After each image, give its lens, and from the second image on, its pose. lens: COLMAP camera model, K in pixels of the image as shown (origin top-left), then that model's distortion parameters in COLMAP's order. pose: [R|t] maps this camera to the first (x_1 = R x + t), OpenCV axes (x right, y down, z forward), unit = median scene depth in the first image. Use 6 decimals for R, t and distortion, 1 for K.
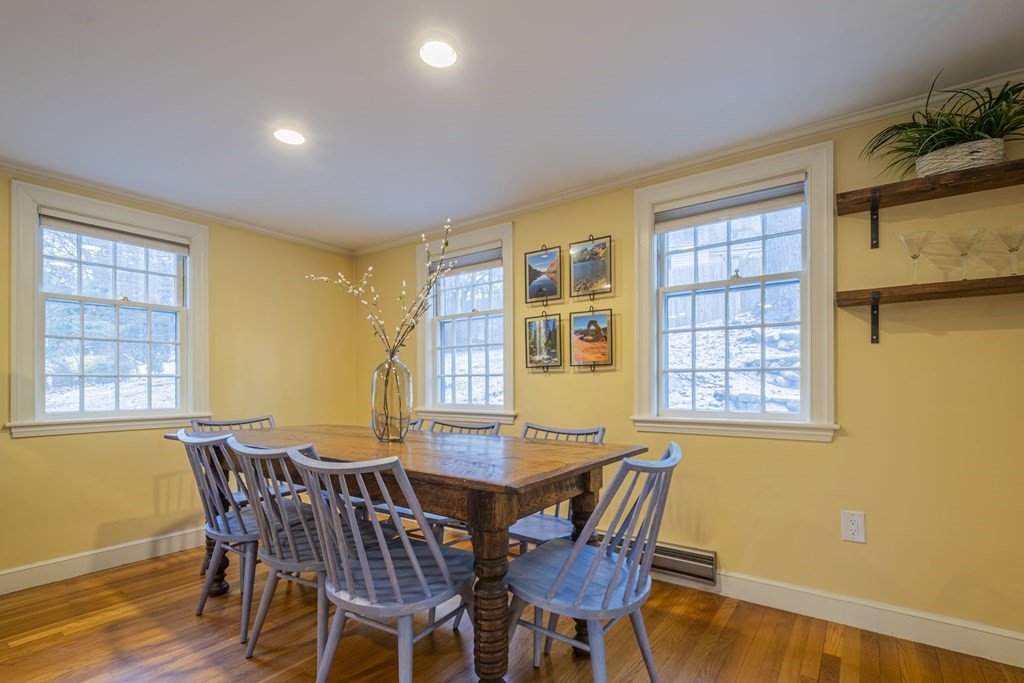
lens RADIAL K [[464.9, 0, 519.6], [0, 464.9, 383.5], [0, 0, 1]] dist [-0.000613, -0.001244]
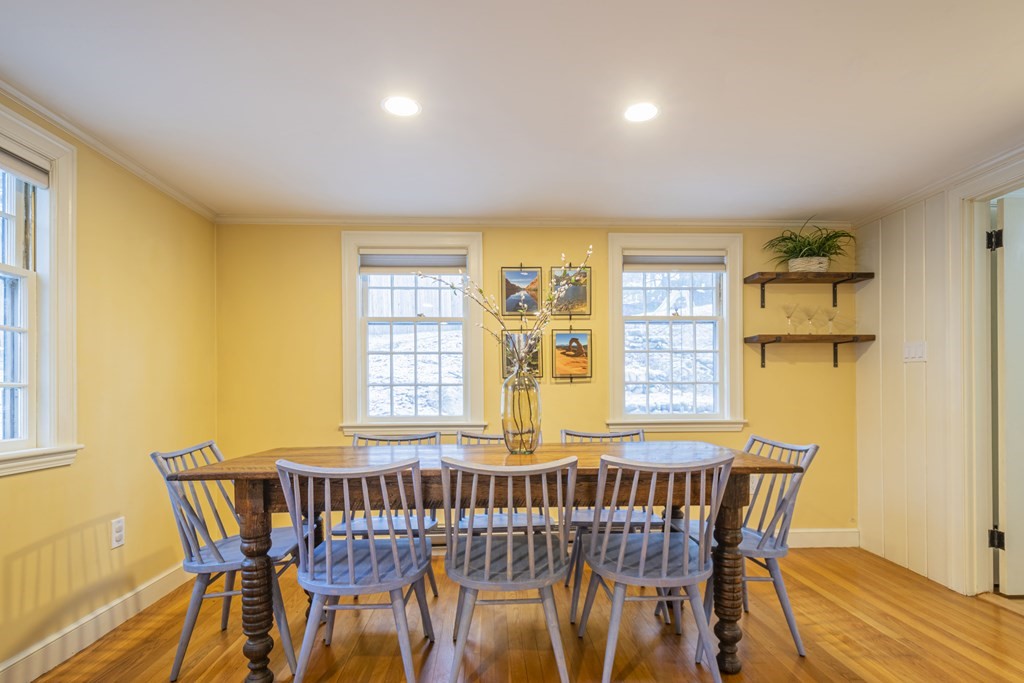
lens RADIAL K [[514.9, 0, 512.1], [0, 514.9, 385.9], [0, 0, 1]] dist [0.010830, -0.000737]
pose [[0.788427, 0.001859, 0.615126, -0.746921], [0.002027, 0.999982, -0.005620, -0.011187], [-0.615126, 0.005678, 0.788409, 0.096624]]
